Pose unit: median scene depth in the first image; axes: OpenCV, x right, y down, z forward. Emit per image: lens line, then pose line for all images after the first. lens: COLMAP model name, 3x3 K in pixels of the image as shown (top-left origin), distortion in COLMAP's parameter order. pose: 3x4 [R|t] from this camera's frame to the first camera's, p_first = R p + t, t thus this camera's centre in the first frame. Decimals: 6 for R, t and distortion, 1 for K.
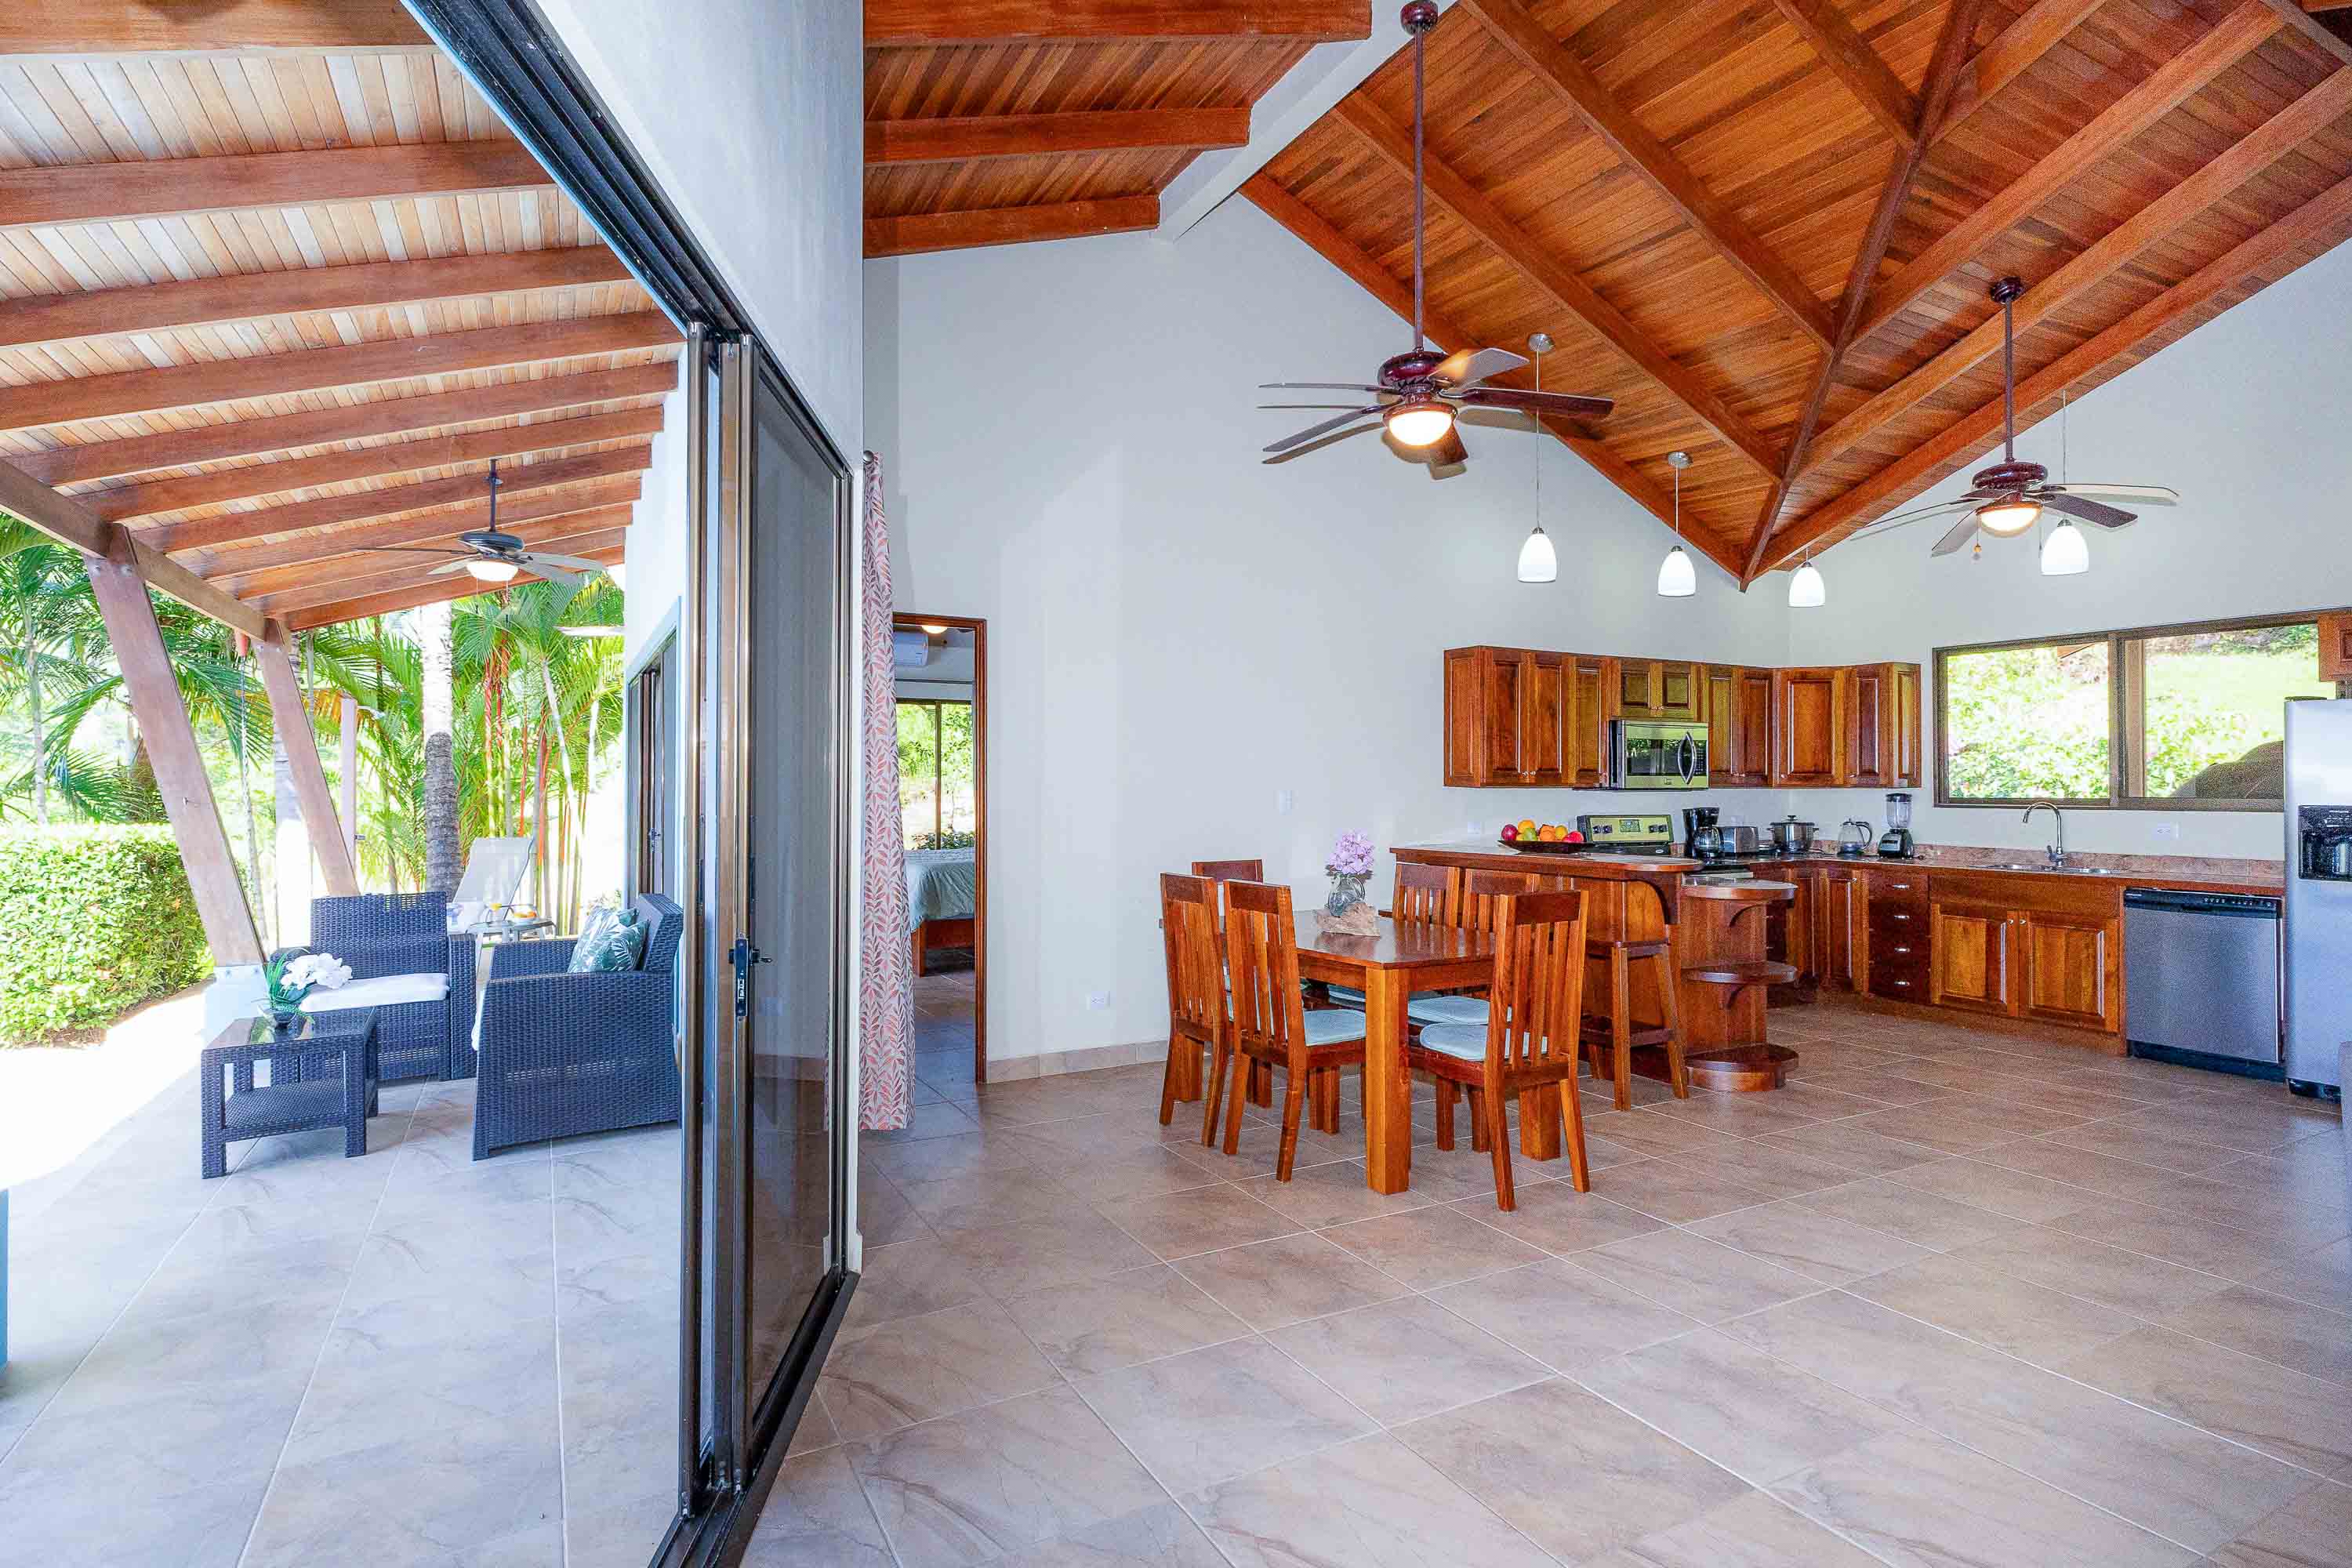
lens RADIAL K [[1182.6, 0, 1197.2], [0, 1182.6, 769.8], [0, 0, 1]] dist [-0.001349, -0.001994]
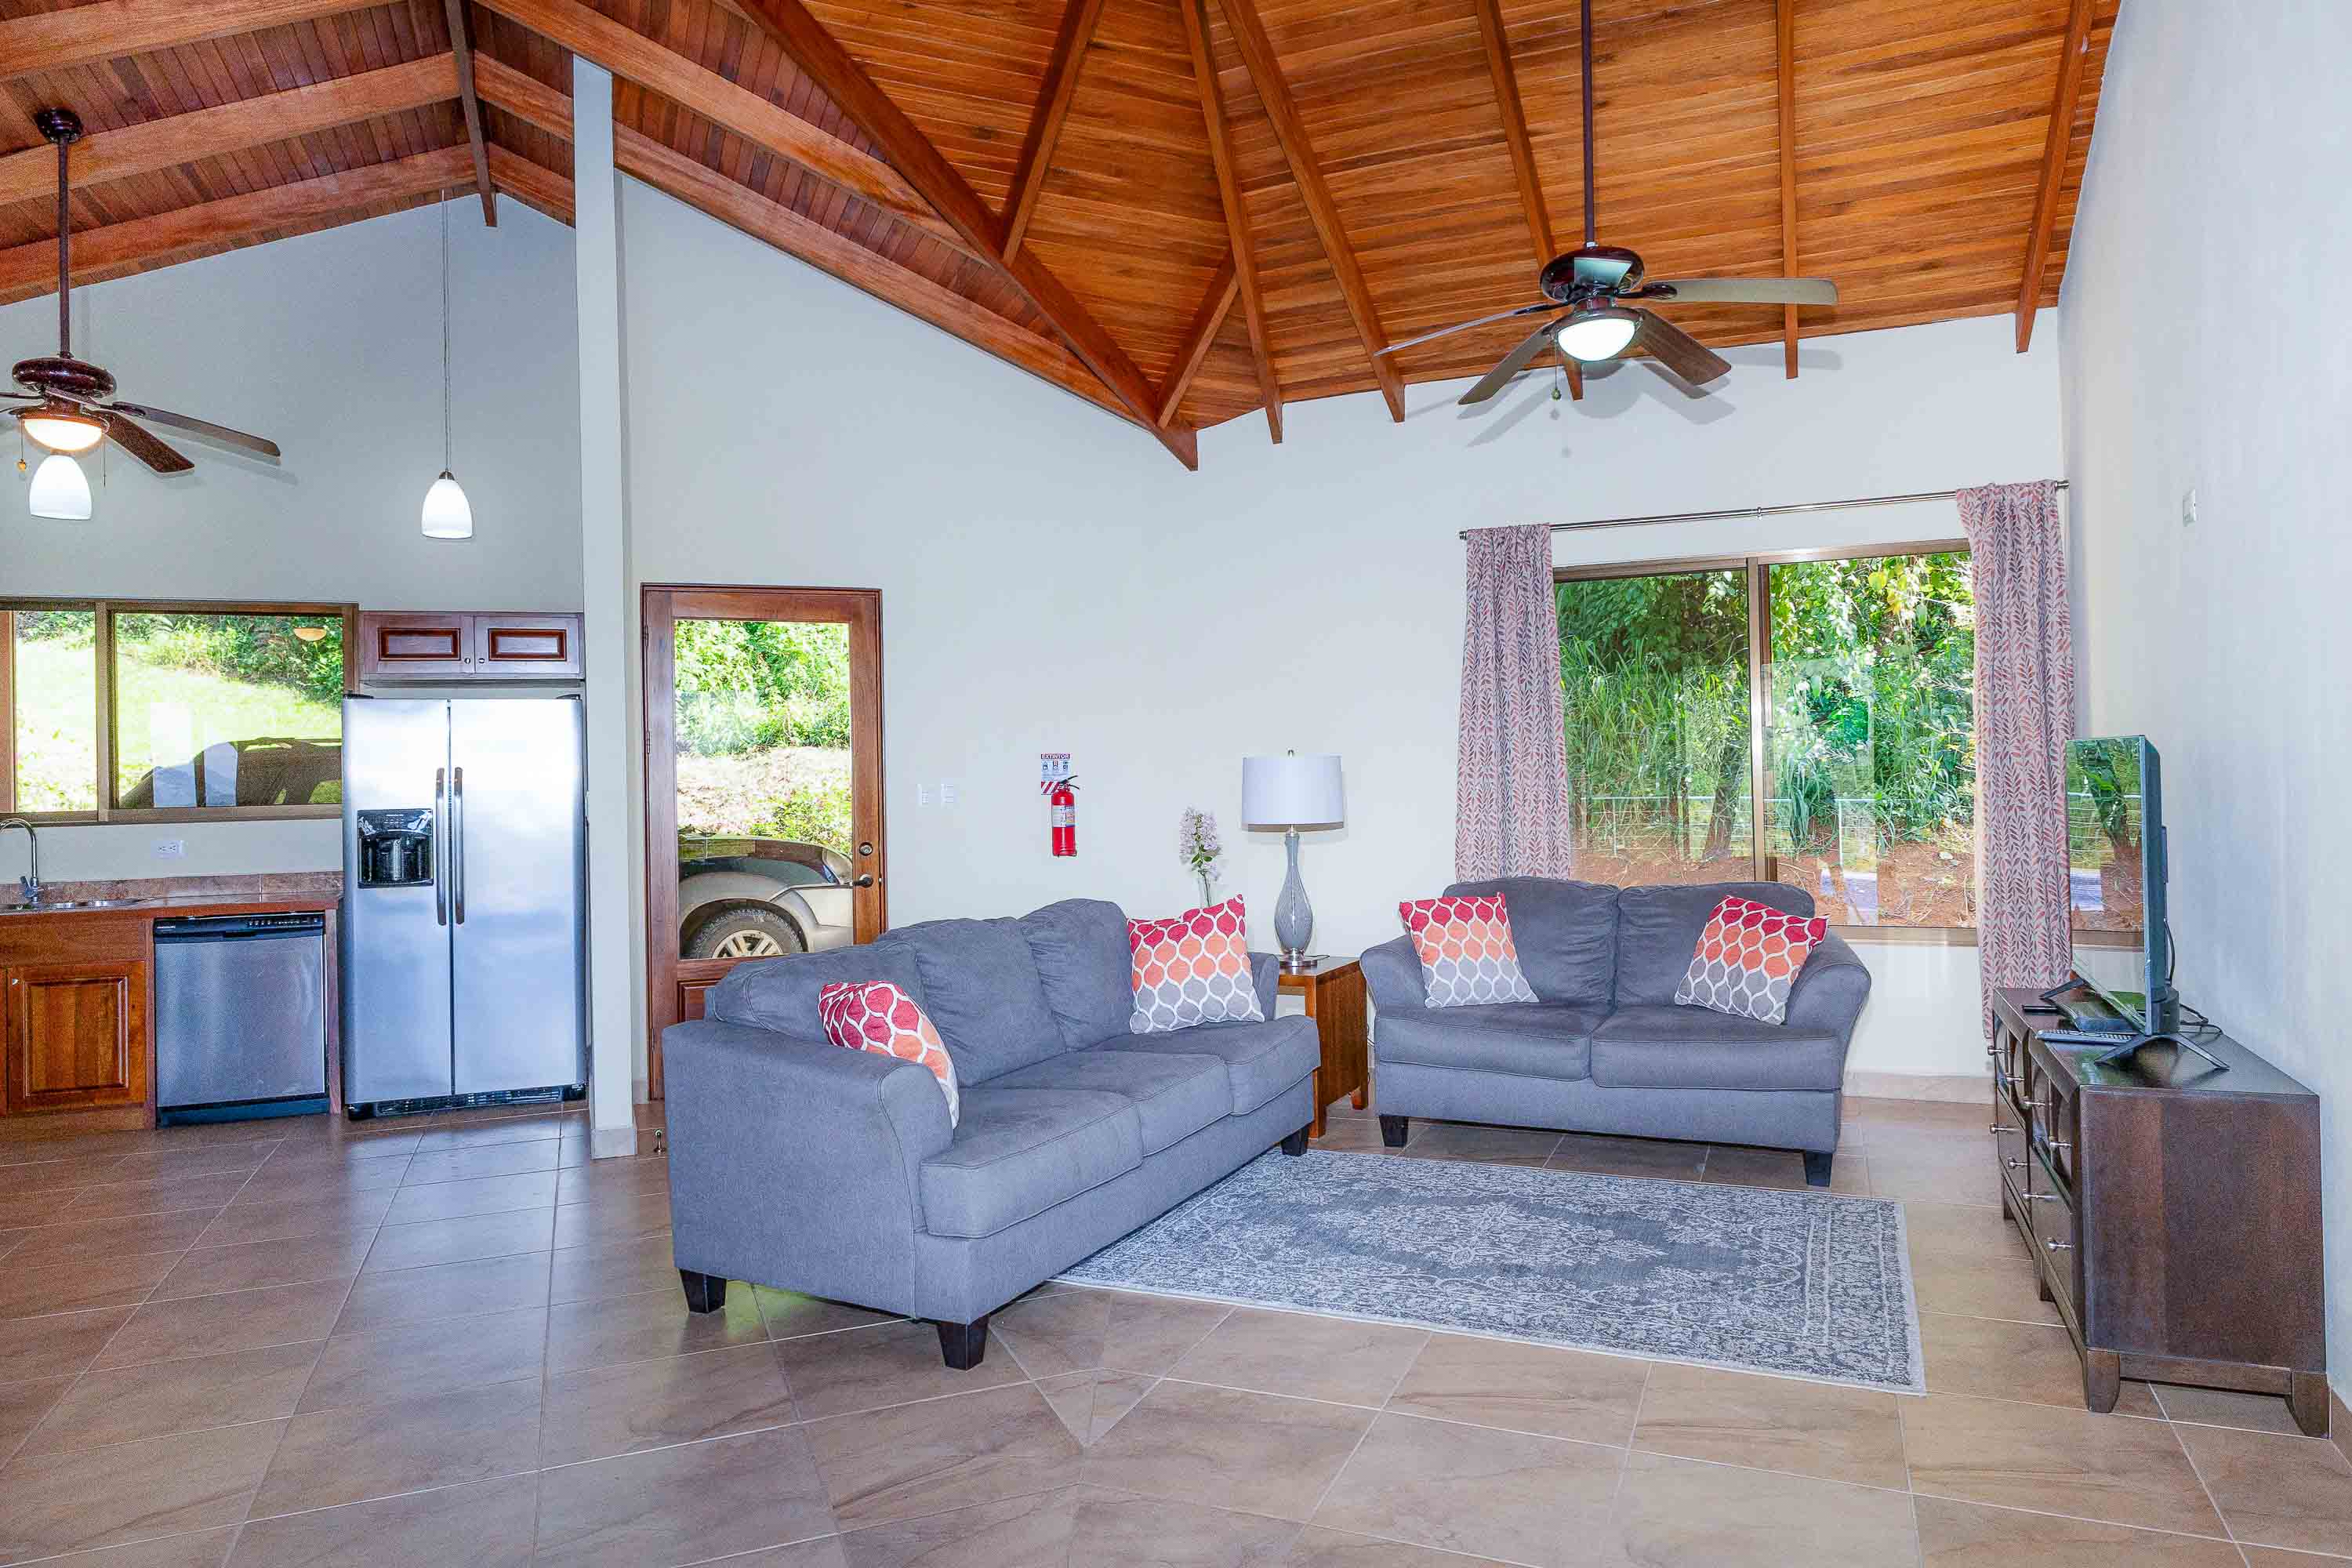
lens RADIAL K [[1466.9, 0, 1184.2], [0, 1466.9, 763.6], [0, 0, 1]] dist [-0.008867, -0.000816]
pose [[0.111965, 0.004581, 0.993702, -0.123487], [0.006424, 0.999965, -0.005334, 0.002864], [-0.993691, 0.006981, 0.111931, 0.183277]]
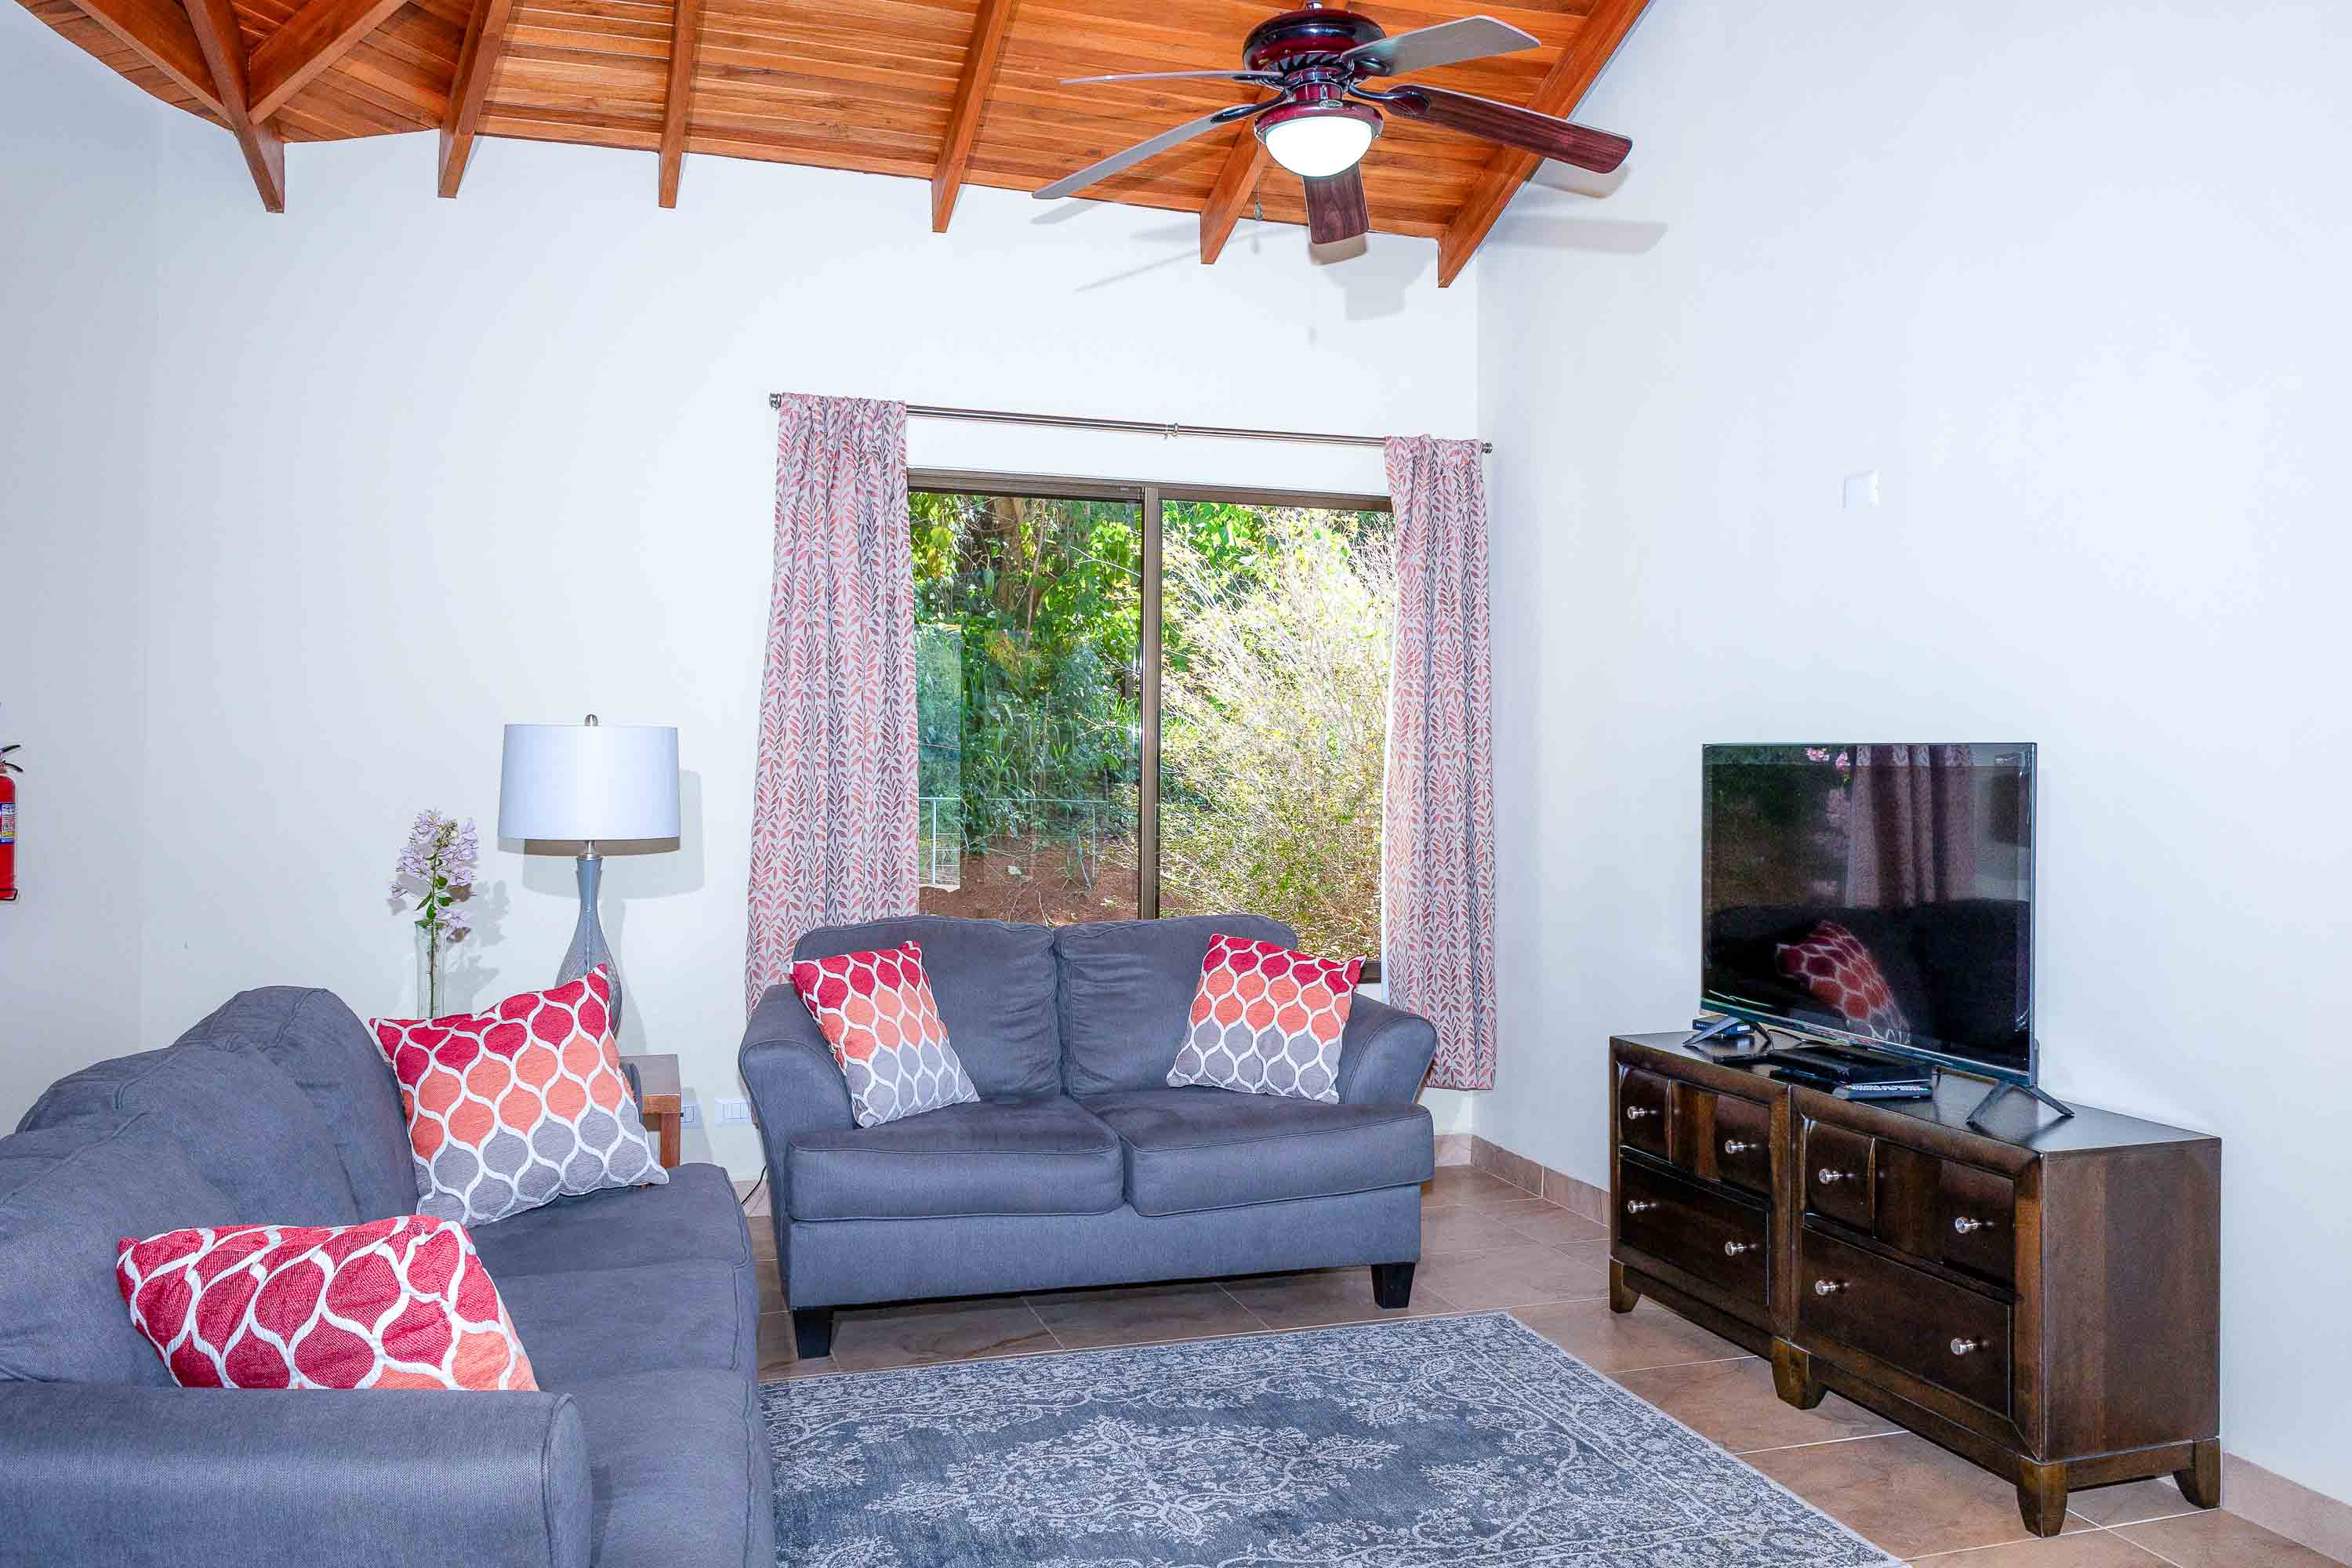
lens RADIAL K [[1877.9, 0, 1257.2], [0, 1877.9, 734.9], [0, 0, 1]] dist [0.017095, 0.001602]
pose [[-0.584268, 0.003590, 0.811553, 0.090758], [-0.020798, 0.999596, -0.019394, 0.005979], [-0.811294, -0.028210, -0.583957, 0.437279]]
